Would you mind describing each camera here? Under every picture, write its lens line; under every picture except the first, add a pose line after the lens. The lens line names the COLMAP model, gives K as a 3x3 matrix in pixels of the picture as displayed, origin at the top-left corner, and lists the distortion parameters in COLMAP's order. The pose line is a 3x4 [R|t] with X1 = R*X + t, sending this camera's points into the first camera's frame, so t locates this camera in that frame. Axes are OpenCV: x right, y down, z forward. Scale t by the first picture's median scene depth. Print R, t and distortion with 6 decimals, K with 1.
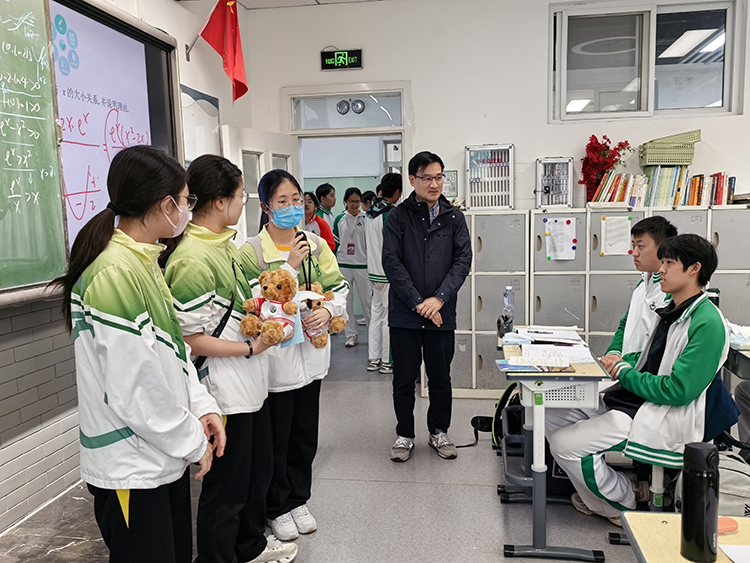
lens RADIAL K [[665.9, 0, 375.4], [0, 665.9, 284.9], [0, 0, 1]] dist [0.007830, -0.021674]
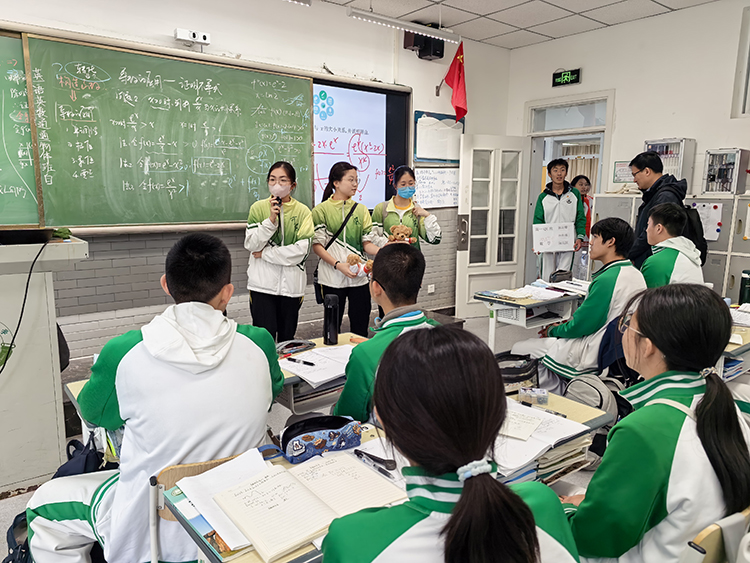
lens RADIAL K [[533.6, 0, 375.7], [0, 533.6, 278.6], [0, 0, 1]] dist [0.030451, -0.001847]
pose [[0.739227, 0.141887, -0.658340, 0.679346], [-0.101115, 0.989857, 0.099798, -0.009653], [0.665822, -0.007205, 0.746076, -0.109530]]
